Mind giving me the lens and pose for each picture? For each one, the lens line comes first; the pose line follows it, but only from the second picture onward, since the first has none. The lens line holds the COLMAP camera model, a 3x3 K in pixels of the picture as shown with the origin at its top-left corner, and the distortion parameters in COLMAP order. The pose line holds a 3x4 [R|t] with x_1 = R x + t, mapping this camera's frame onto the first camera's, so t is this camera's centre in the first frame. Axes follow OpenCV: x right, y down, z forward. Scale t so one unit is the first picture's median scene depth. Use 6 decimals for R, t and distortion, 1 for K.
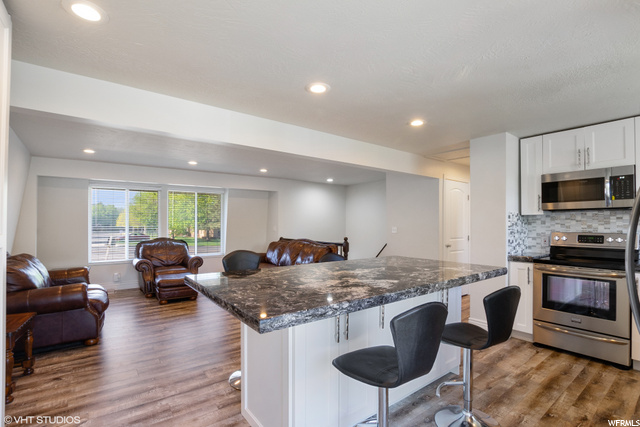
lens RADIAL K [[301.8, 0, 320.0], [0, 301.8, 215.8], [0, 0, 1]] dist [-0.000586, 0.000107]
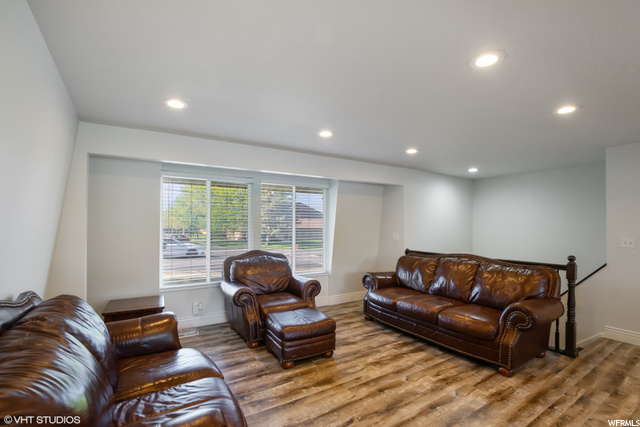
lens RADIAL K [[289.1, 0, 320.9], [0, 289.1, 220.9], [0, 0, 1]] dist [-0.000251, 0.000346]
pose [[0.997562, 0.002119, -0.069752, -0.345748], [-0.001625, 0.999973, 0.007130, -0.000789], [0.069765, -0.007000, 0.997539, 0.363766]]
